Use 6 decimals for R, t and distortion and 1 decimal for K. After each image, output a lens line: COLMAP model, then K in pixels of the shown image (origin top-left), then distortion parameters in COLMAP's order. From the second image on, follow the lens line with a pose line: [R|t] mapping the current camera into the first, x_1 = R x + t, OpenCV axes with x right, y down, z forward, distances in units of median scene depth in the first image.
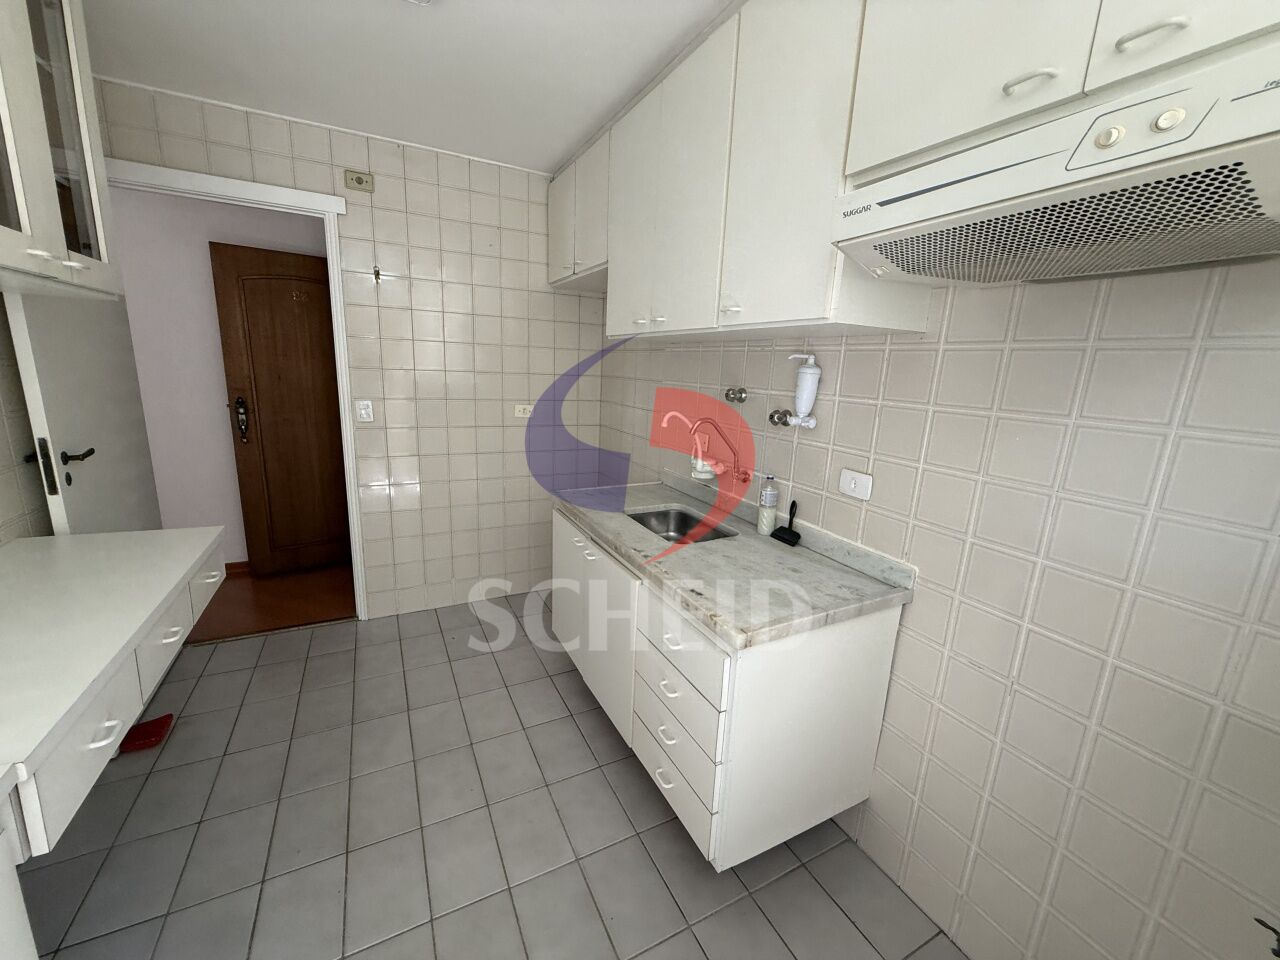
lens RADIAL K [[516.4, 0, 640.0], [0, 516.4, 480.0], [0, 0, 1]] dist [0.002018, 0.000494]
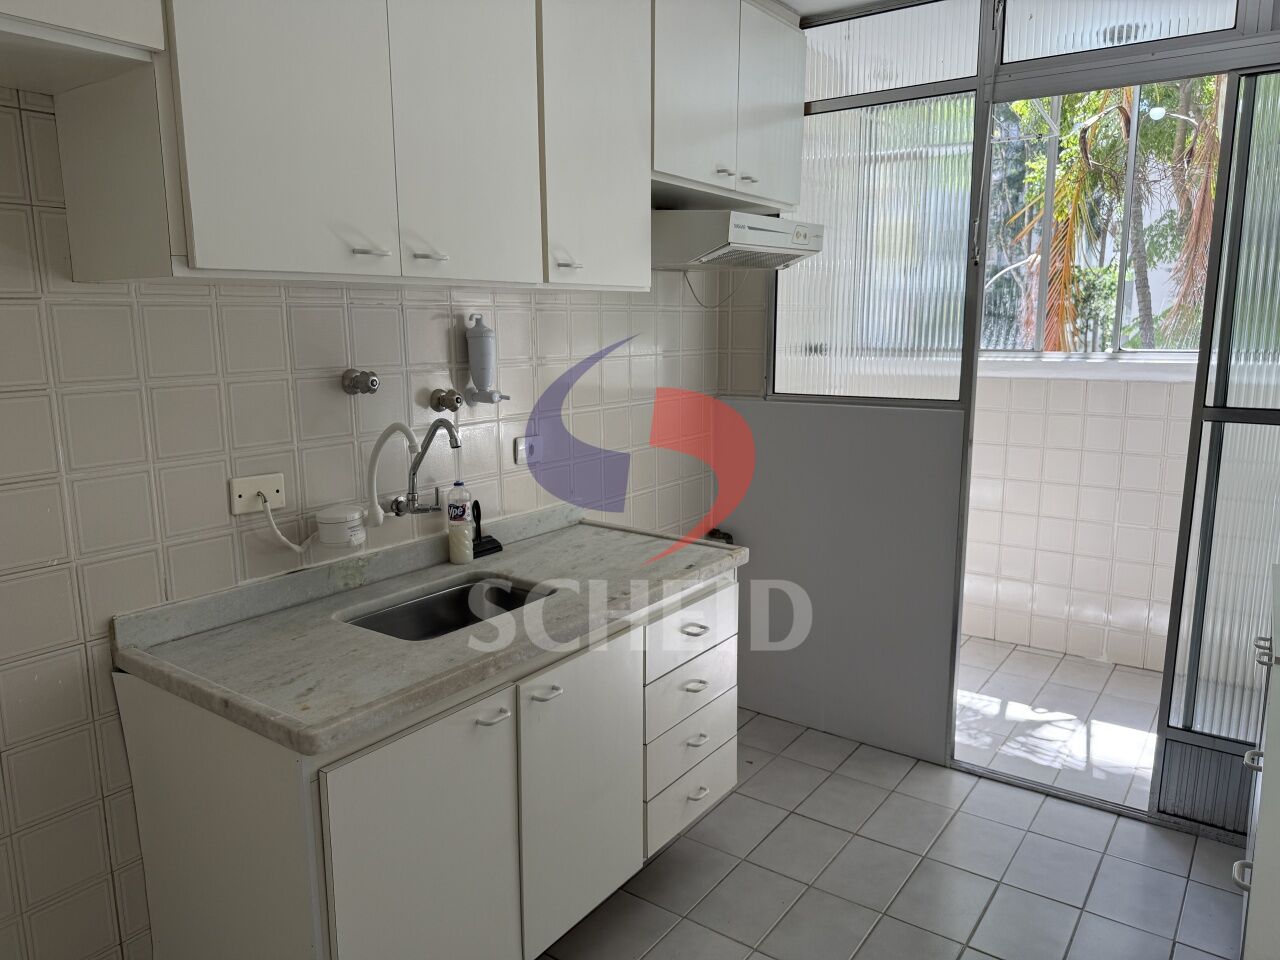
lens RADIAL K [[904.0, 0, 618.1], [0, 904.0, 487.5], [0, 0, 1]] dist [0.034200, -0.042094]
pose [[-0.444653, -0.200961, 0.872868, -0.827616], [0.185770, 0.932625, 0.309353, -0.303328], [-0.876227, 0.299708, -0.377362, 1.111093]]
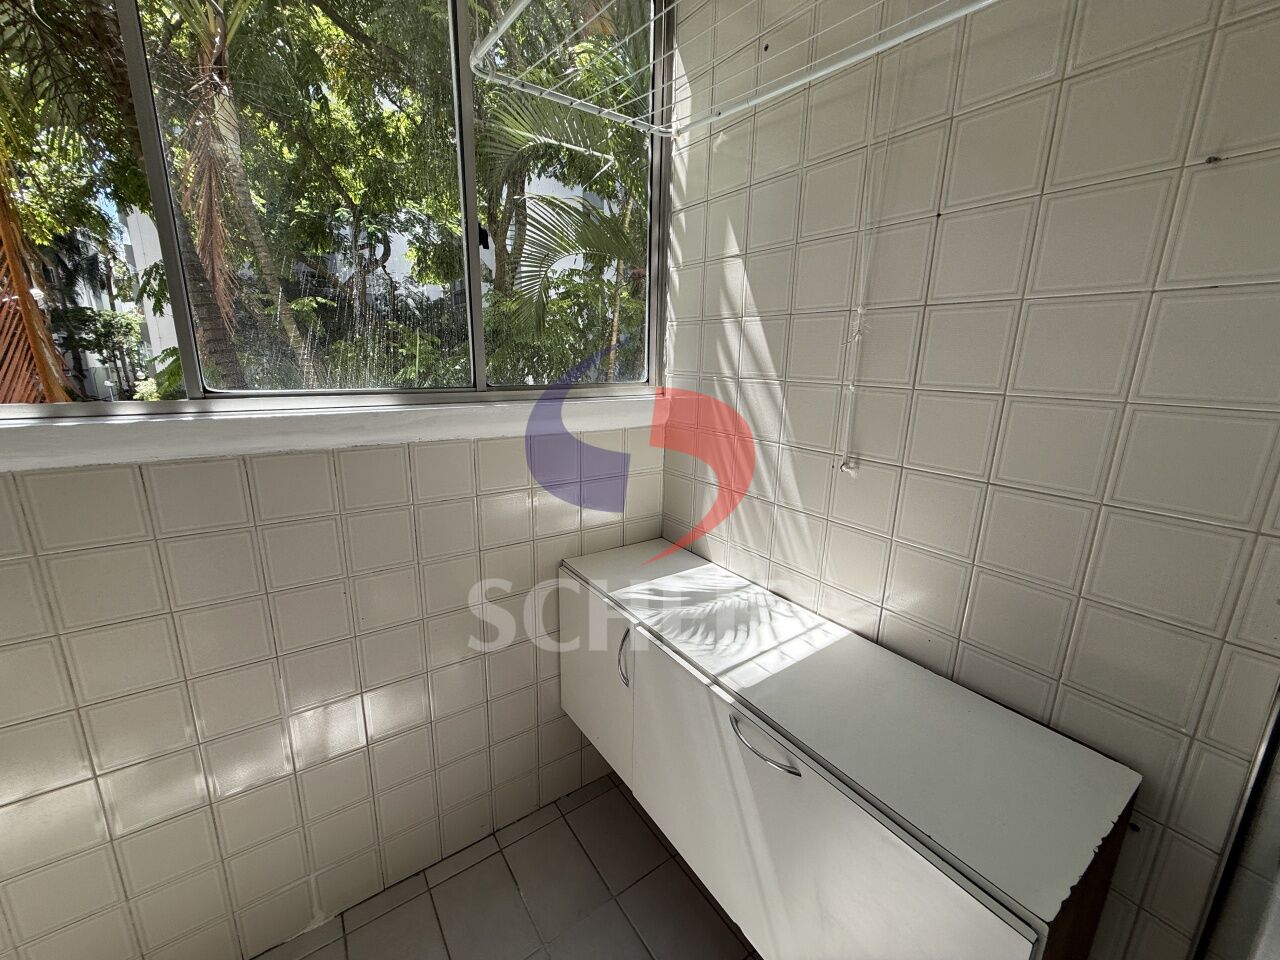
lens RADIAL K [[516.4, 0, 640.0], [0, 516.4, 480.0], [0, 0, 1]] dist [0.002018, 0.000494]
pose [[-0.988405, -0.030399, -0.148767, -0.578313], [-0.091802, 0.900048, 0.426012, -0.210233], [0.120947, 0.434730, -0.892402, 0.785119]]
